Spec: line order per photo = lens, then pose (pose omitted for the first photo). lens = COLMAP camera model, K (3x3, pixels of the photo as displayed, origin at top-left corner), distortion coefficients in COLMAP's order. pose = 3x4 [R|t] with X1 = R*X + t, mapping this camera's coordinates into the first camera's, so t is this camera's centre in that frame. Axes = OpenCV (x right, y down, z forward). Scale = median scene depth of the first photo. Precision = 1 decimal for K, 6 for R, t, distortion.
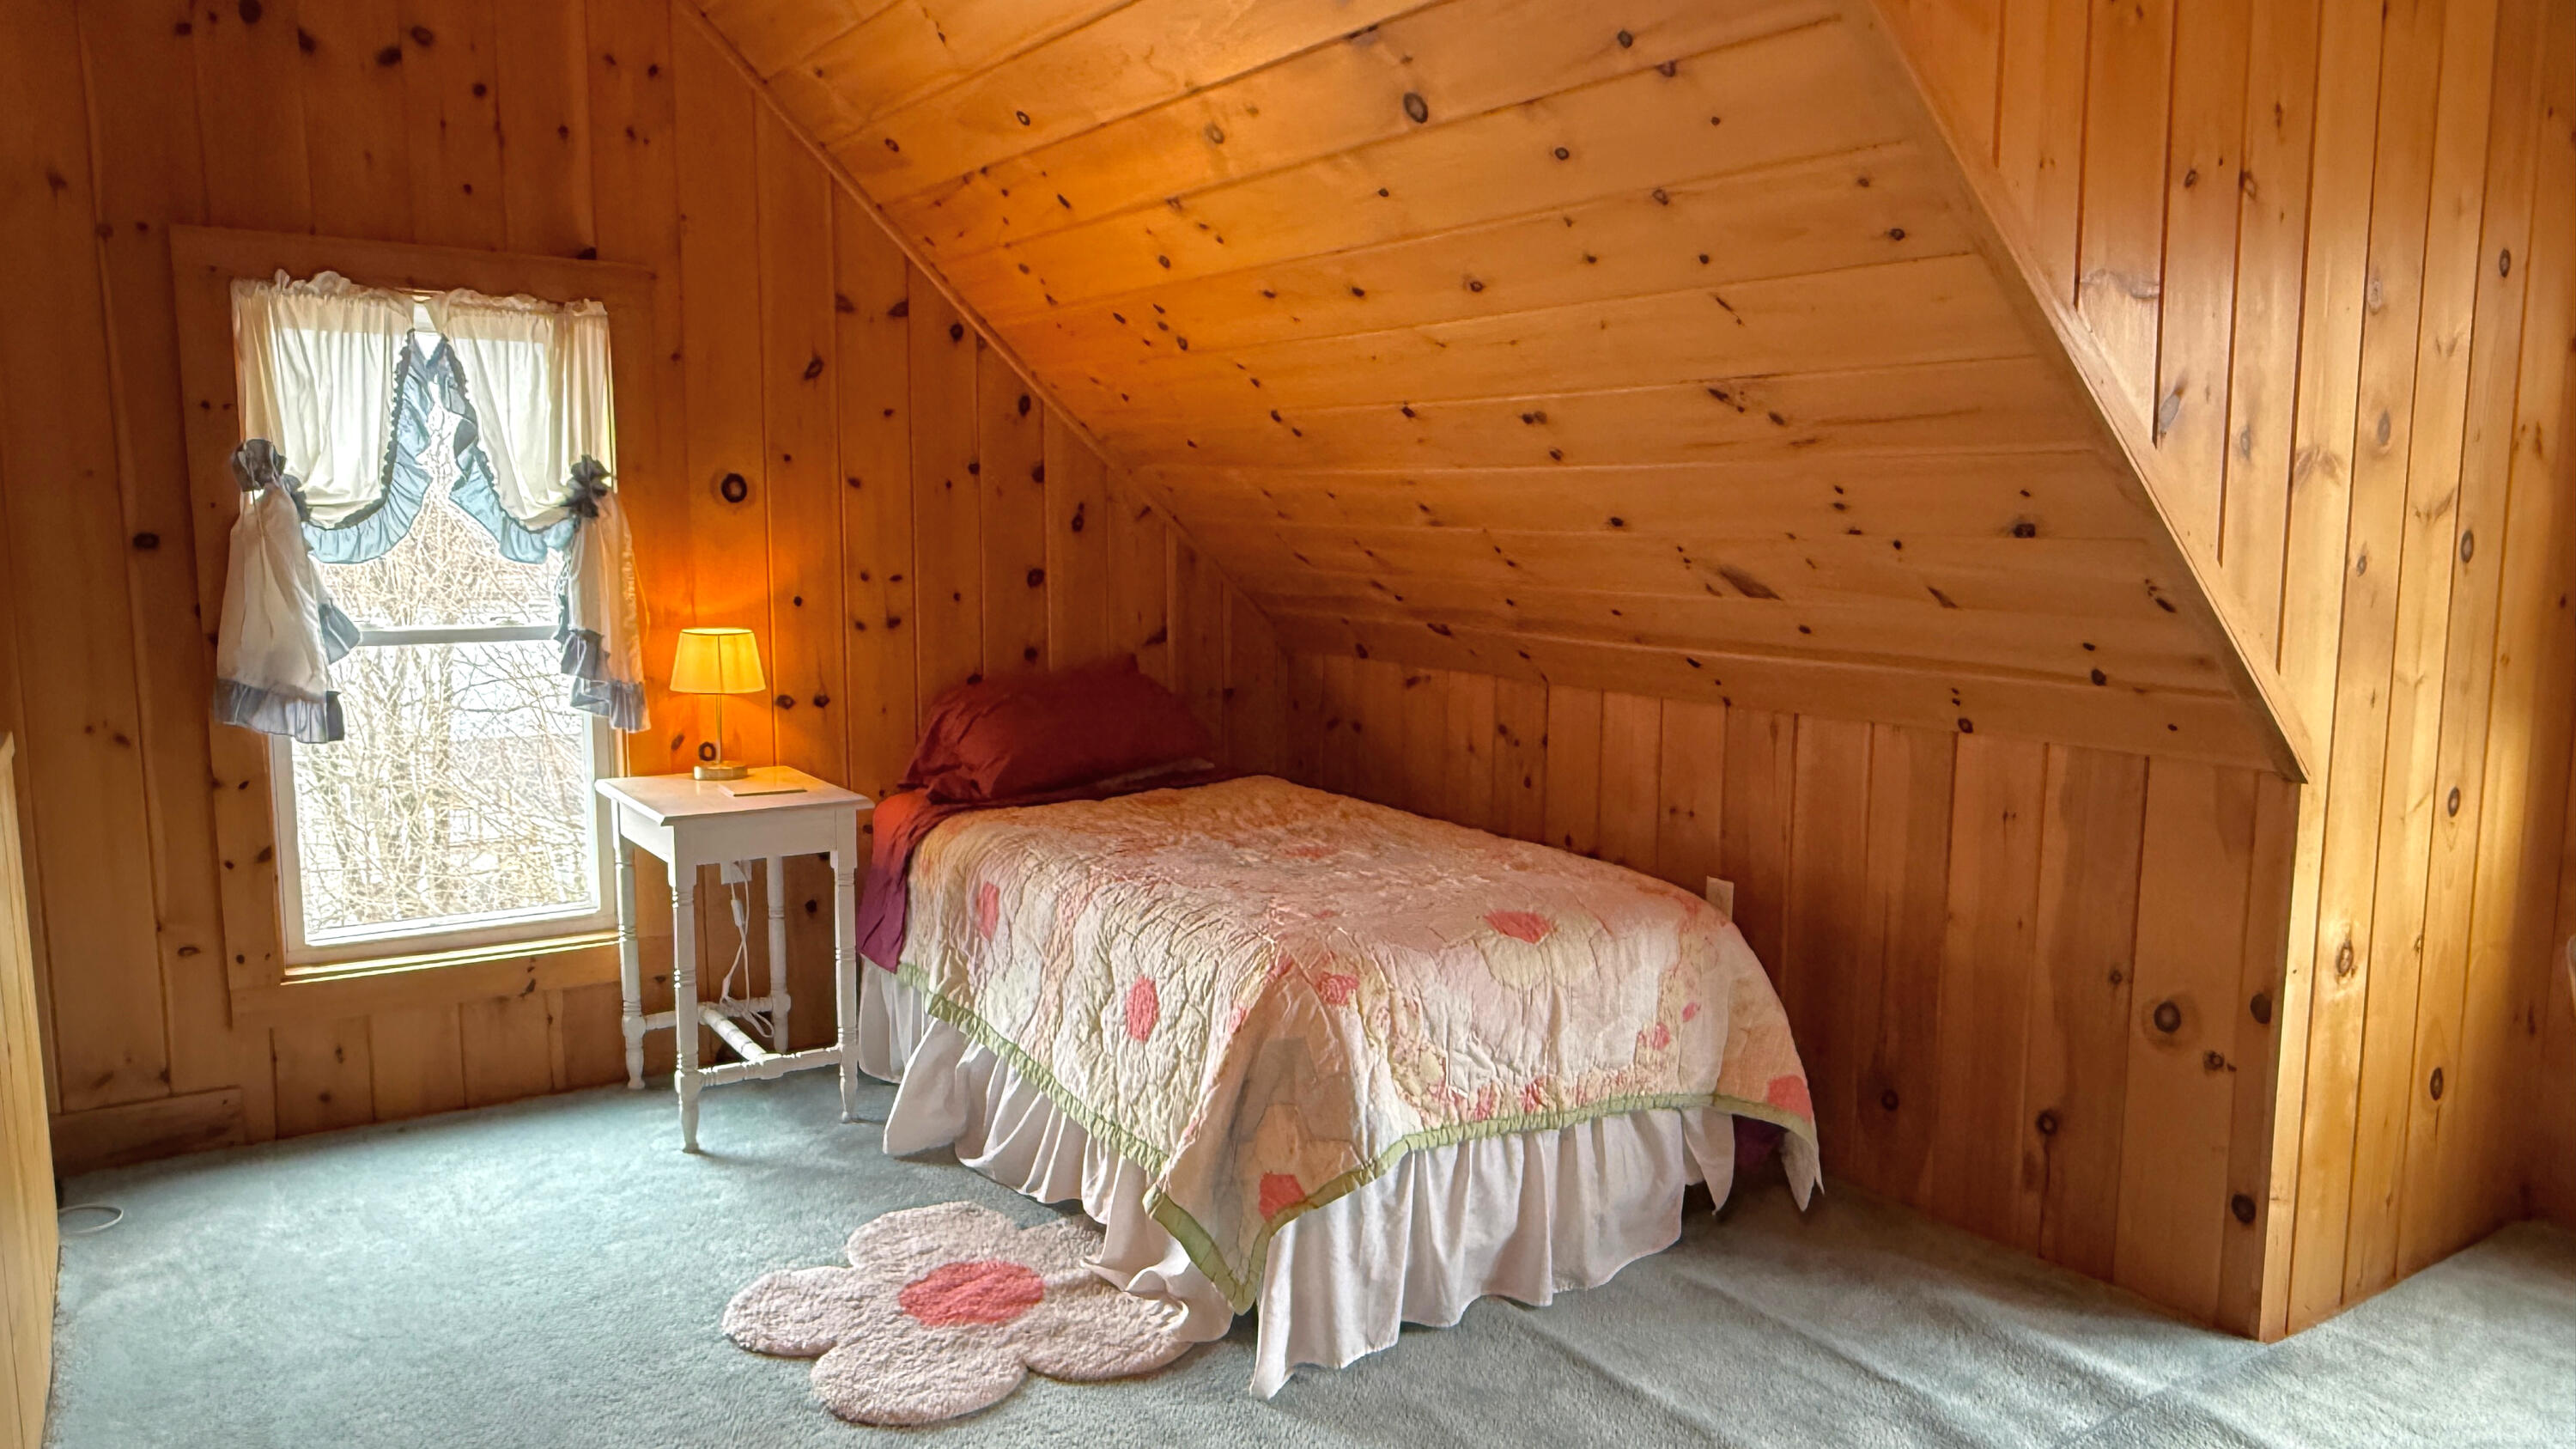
lens RADIAL K [[1673.0, 0, 1290.2], [0, 1673.0, 729.1], [0, 0, 1]] dist [0.003705, 0.002280]
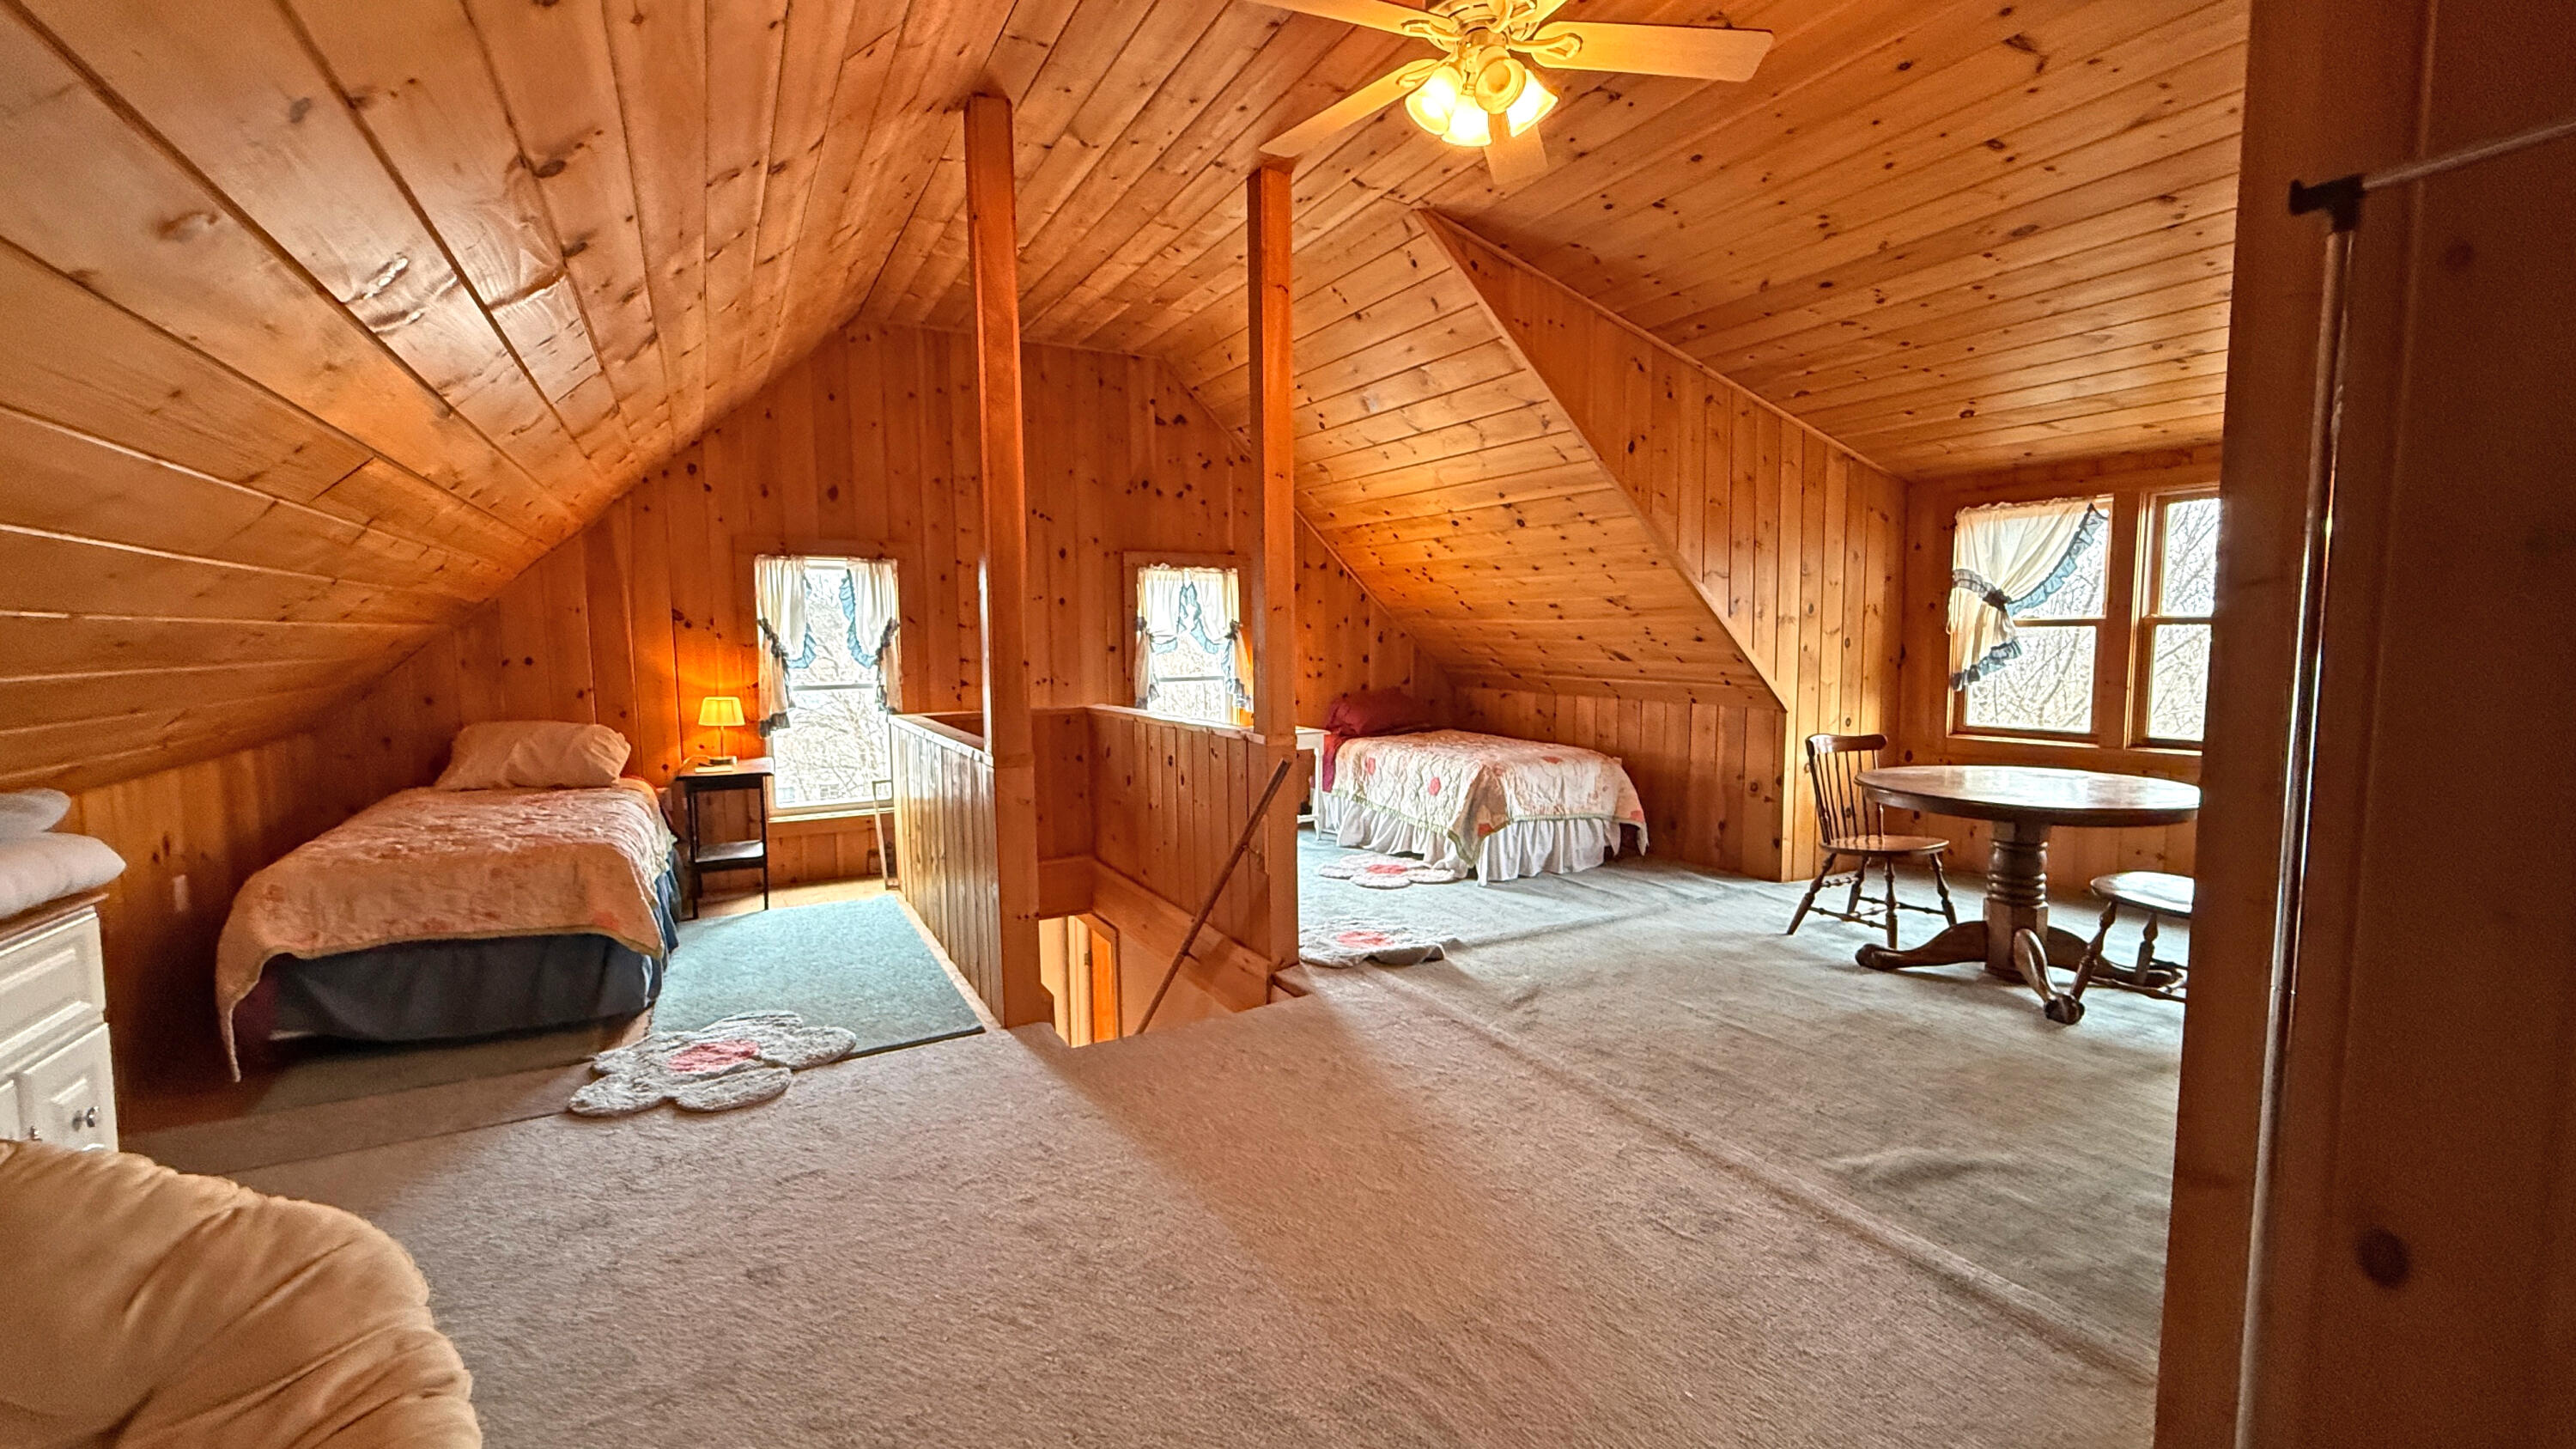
lens RADIAL K [[1015.2, 0, 1277.5], [0, 1015.2, 718.3], [0, 0, 1]] dist [-0.004407, -0.000080]
pose [[0.995241, -0.002658, -0.097406, -0.193628], [-0.001334, 0.999163, -0.040896, 0.110467], [0.097433, 0.040831, 0.994404, -0.985433]]
